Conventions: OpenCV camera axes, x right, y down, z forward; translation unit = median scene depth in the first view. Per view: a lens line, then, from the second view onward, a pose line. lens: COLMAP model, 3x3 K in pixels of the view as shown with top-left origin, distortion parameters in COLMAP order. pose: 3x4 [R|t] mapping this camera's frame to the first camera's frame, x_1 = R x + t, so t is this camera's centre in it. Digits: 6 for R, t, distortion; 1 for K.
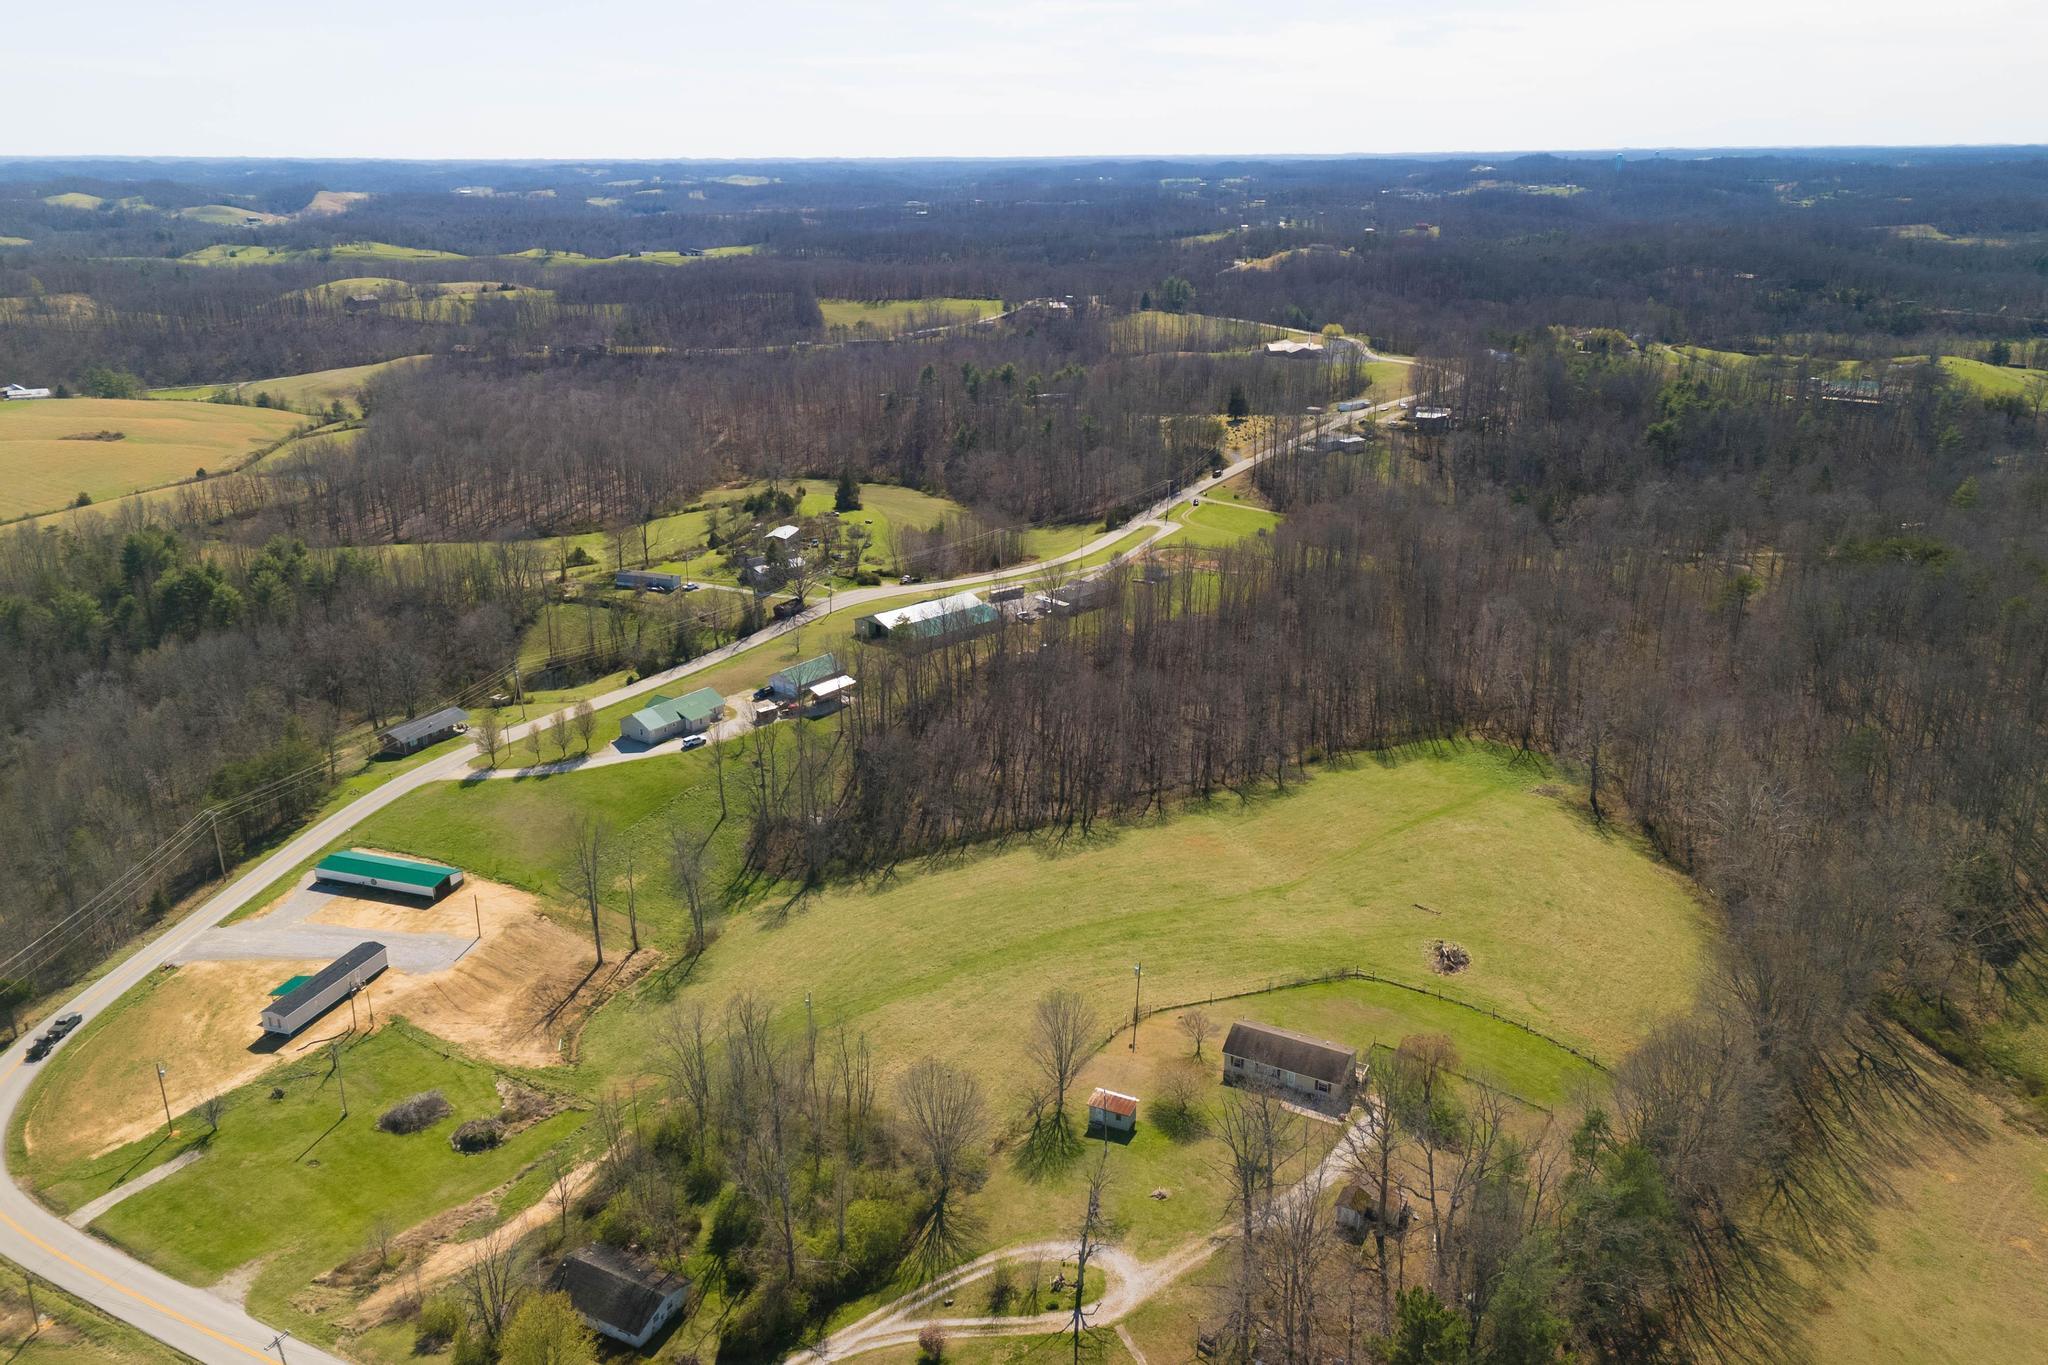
lens RADIAL K [[1503.4, 0, 1012.8], [0, 1503.4, 679.8], [0, 0, 1]] dist [0.074666, -0.063809]
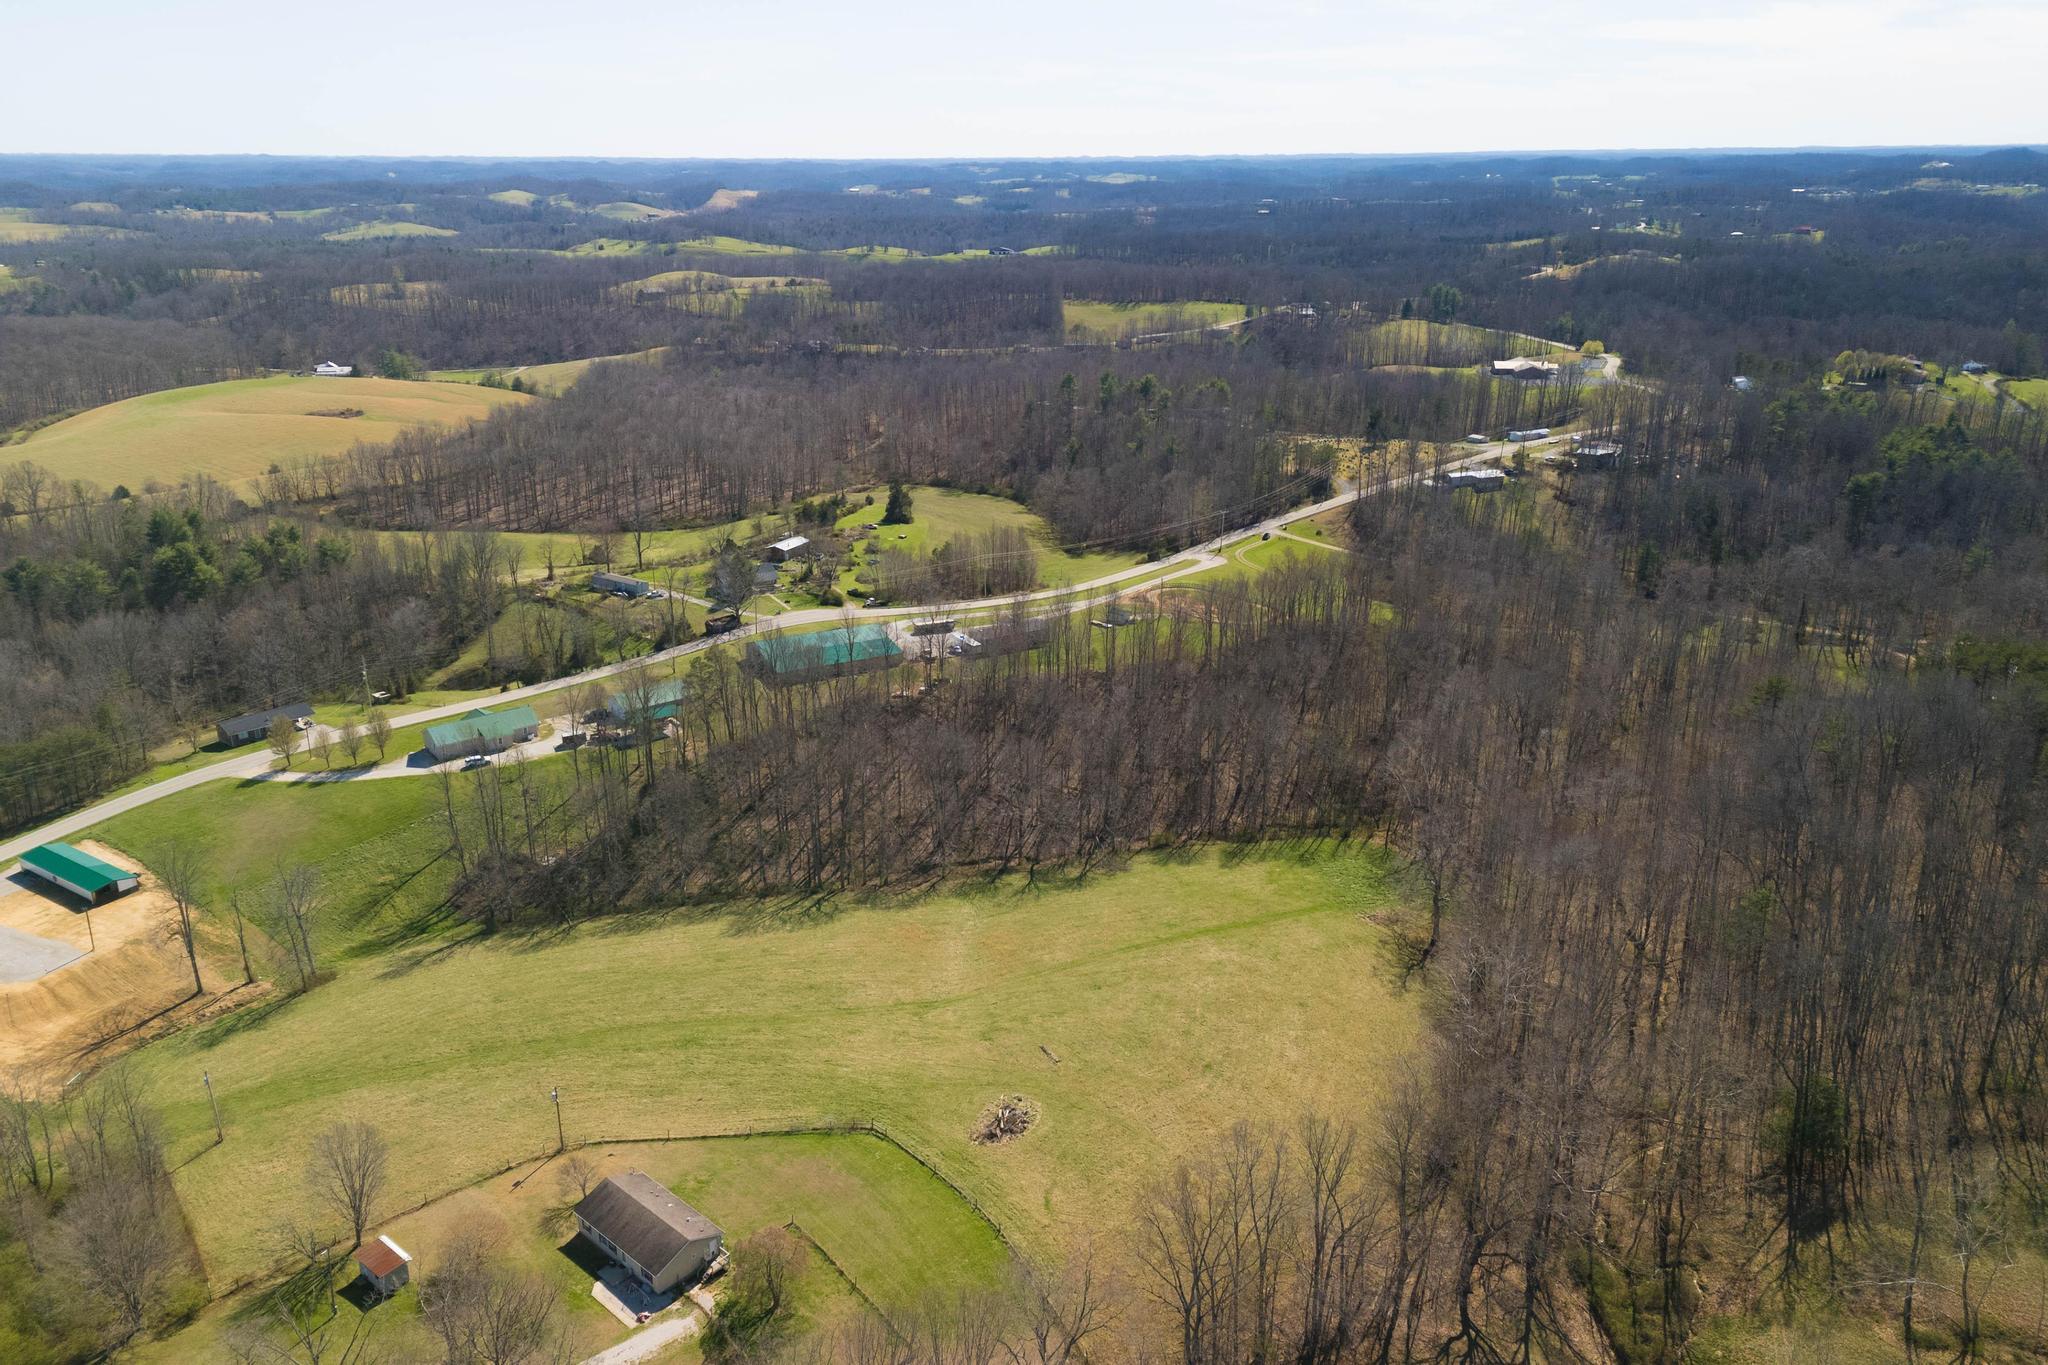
lens RADIAL K [[1503.4, 0, 1017.5], [0, 1503.4, 684.3], [0, 0, 1]] dist [0.074666, -0.063809]
pose [[0.967608, 0.084336, -0.237953, 0.209037], [-0.083353, 0.996419, 0.014211, -0.030603], [0.238299, 0.006084, 0.971173, 0.084792]]
